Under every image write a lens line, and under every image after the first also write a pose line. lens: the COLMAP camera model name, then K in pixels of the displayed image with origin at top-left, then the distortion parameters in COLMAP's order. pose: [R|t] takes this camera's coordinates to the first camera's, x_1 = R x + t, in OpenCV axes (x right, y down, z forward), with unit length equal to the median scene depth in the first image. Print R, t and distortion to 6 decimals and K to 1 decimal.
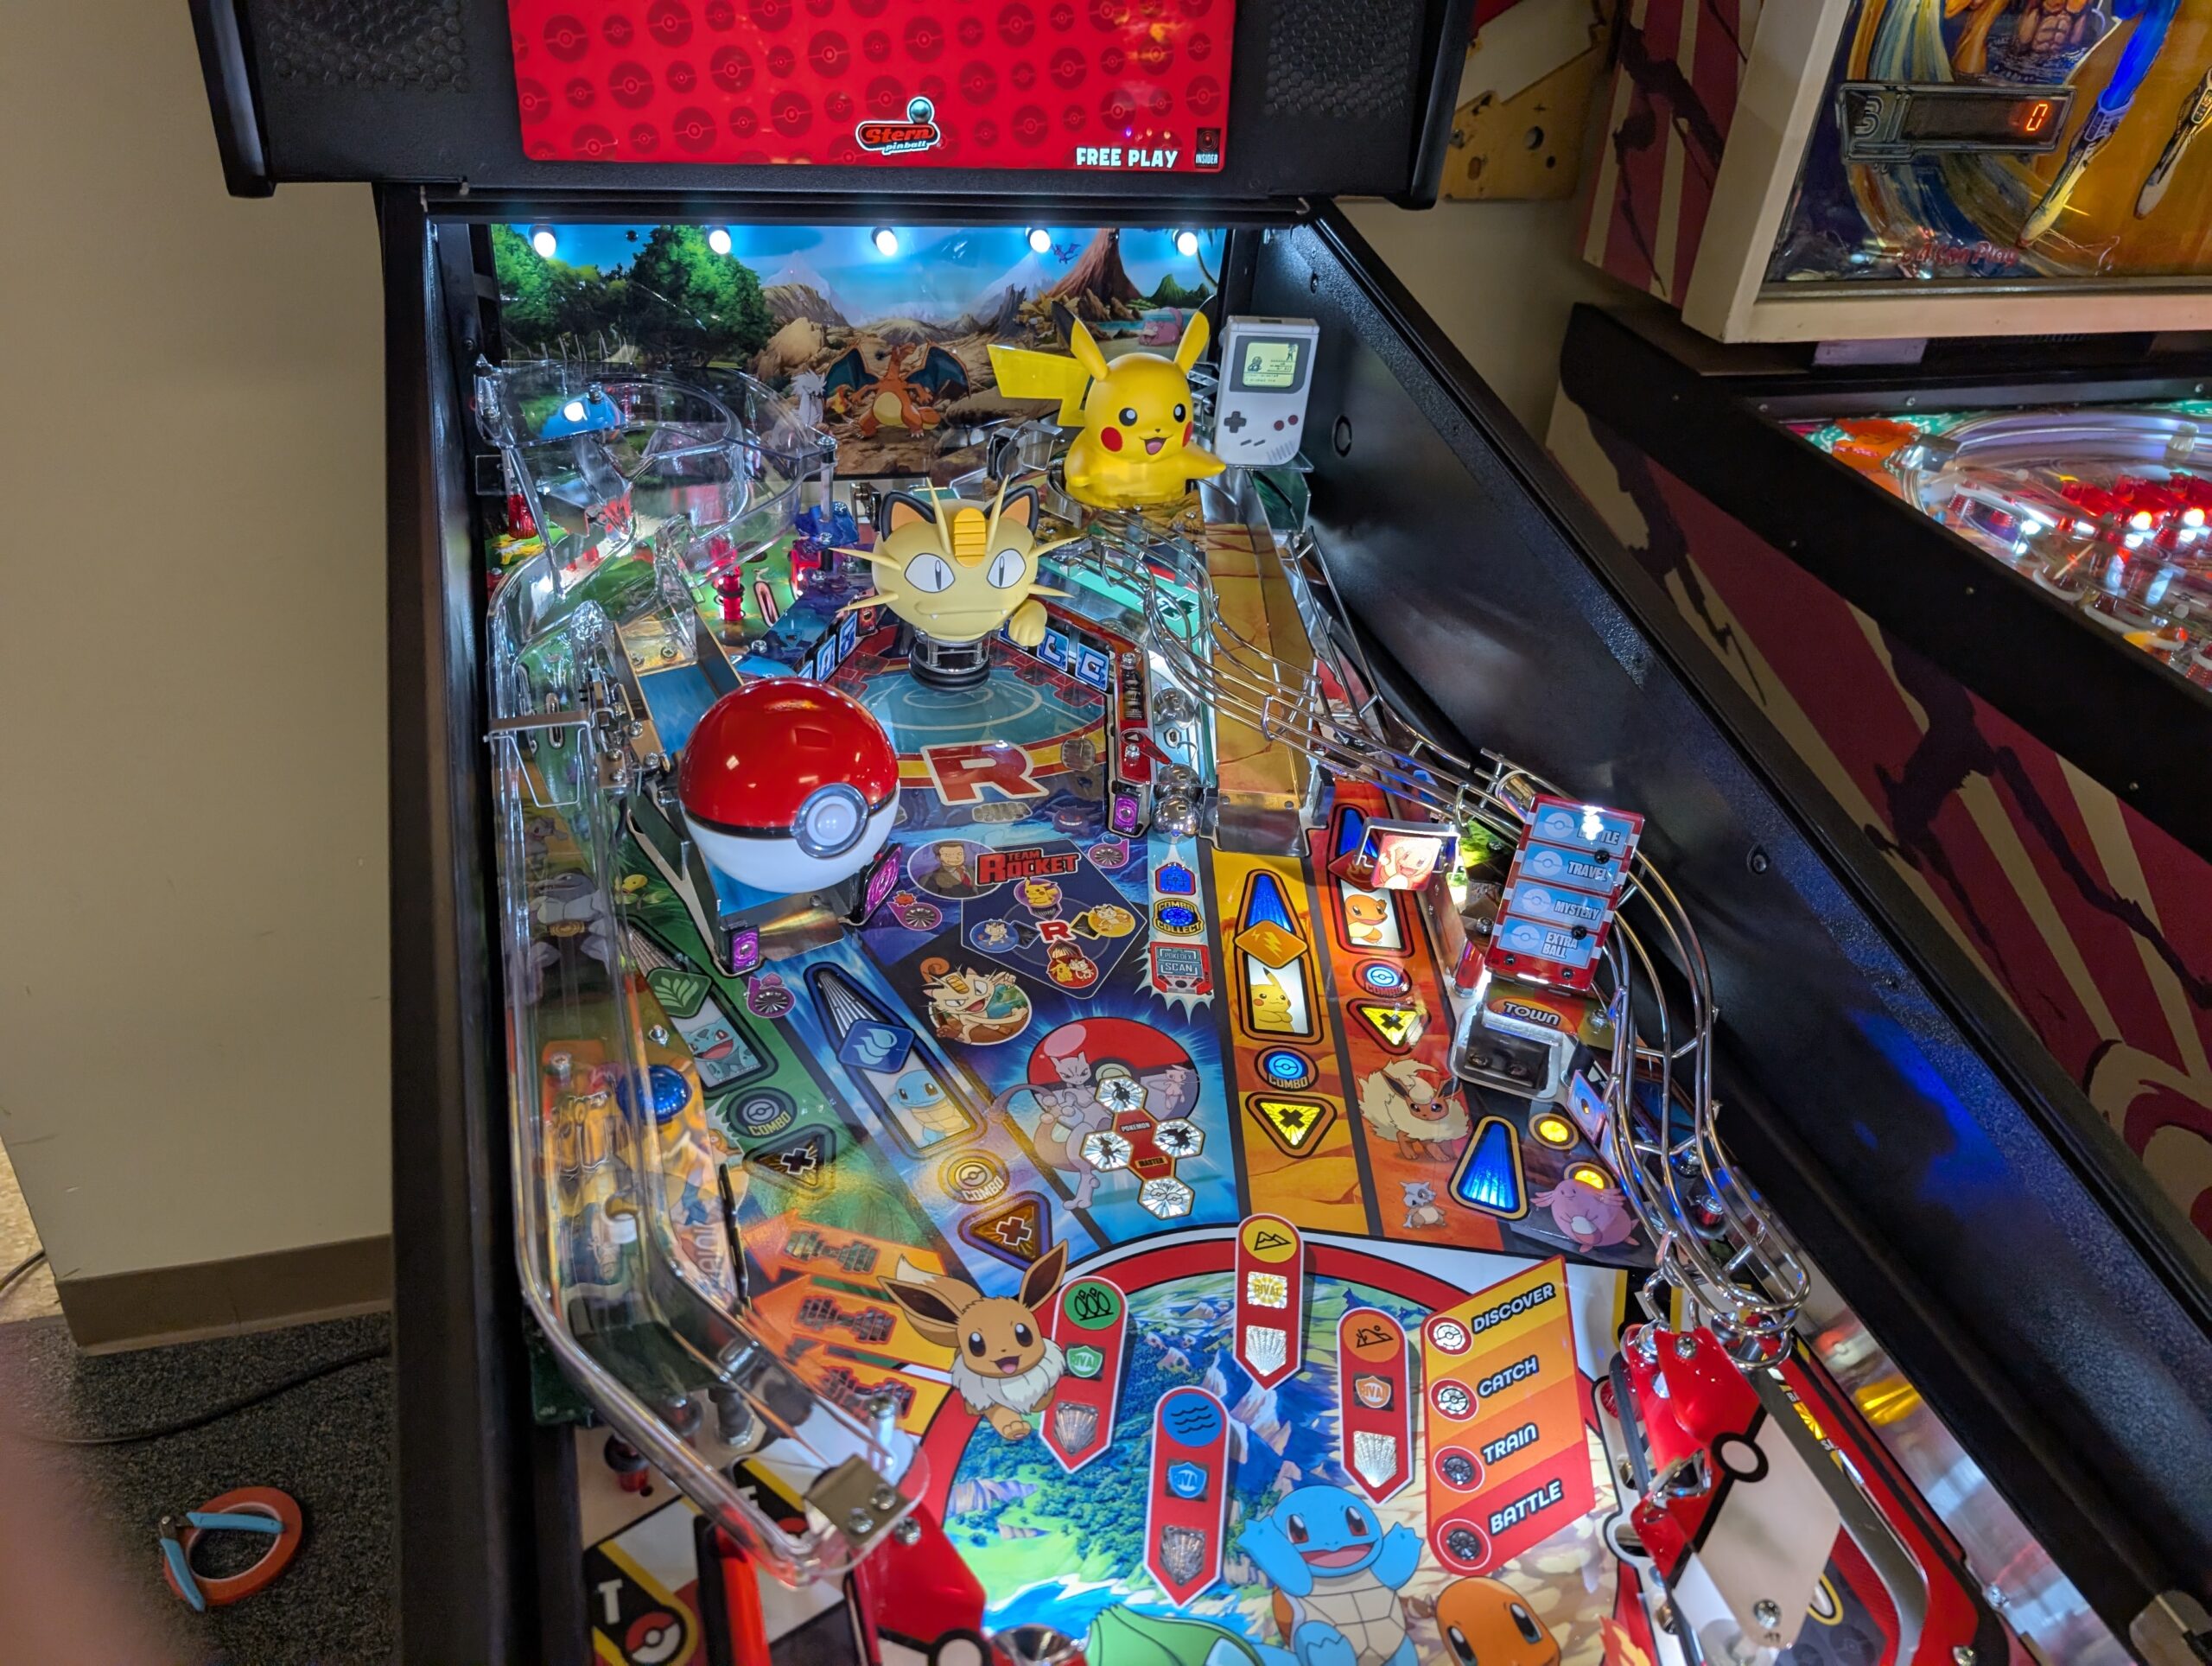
lens RADIAL K [[1548.1, 0, 1106.0], [0, 1548.1, 833.0], [0, 0, 1]] dist [-0.005720, 0.000541]
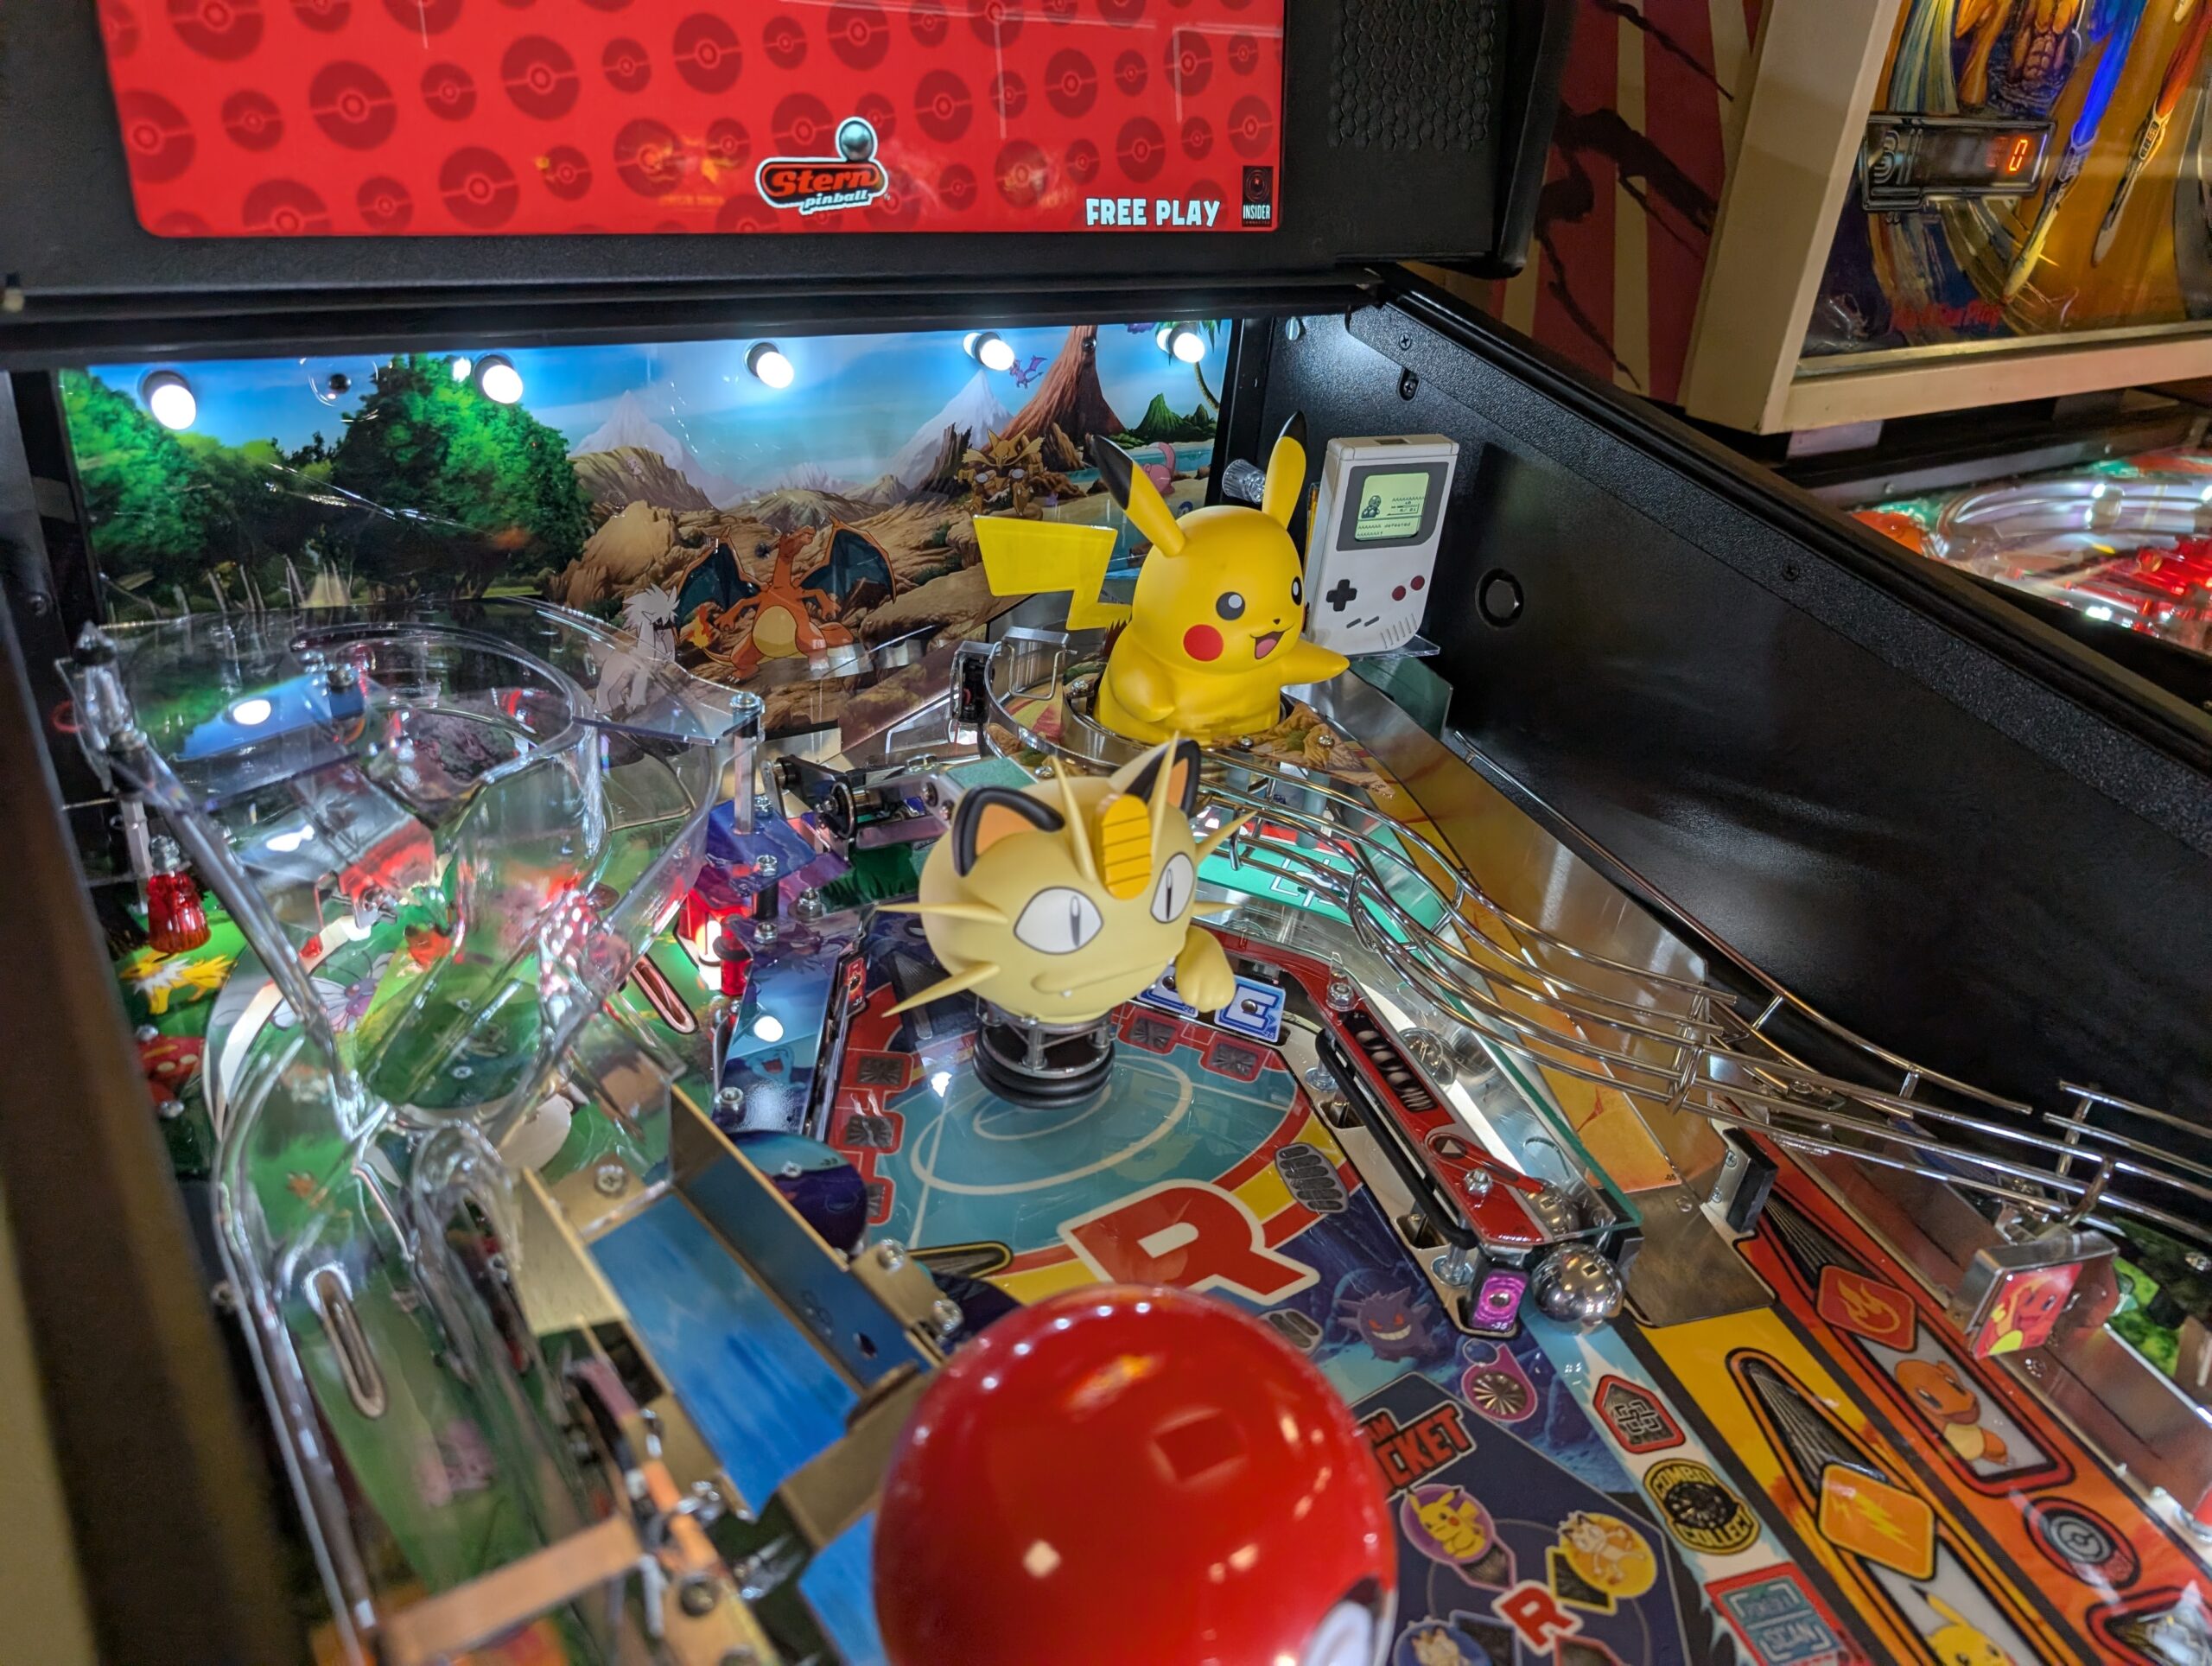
lens RADIAL K [[1570.8, 0, 1106.0], [0, 1570.8, 833.0], [0, 0, 1]] dist [0.009025, -0.022243]
pose [[0.956628, -0.143016, 0.253790, -0.197617], [0.168173, 0.982485, -0.080255, -0.128405], [-0.237867, 0.119455, 0.963924, 0.387279]]
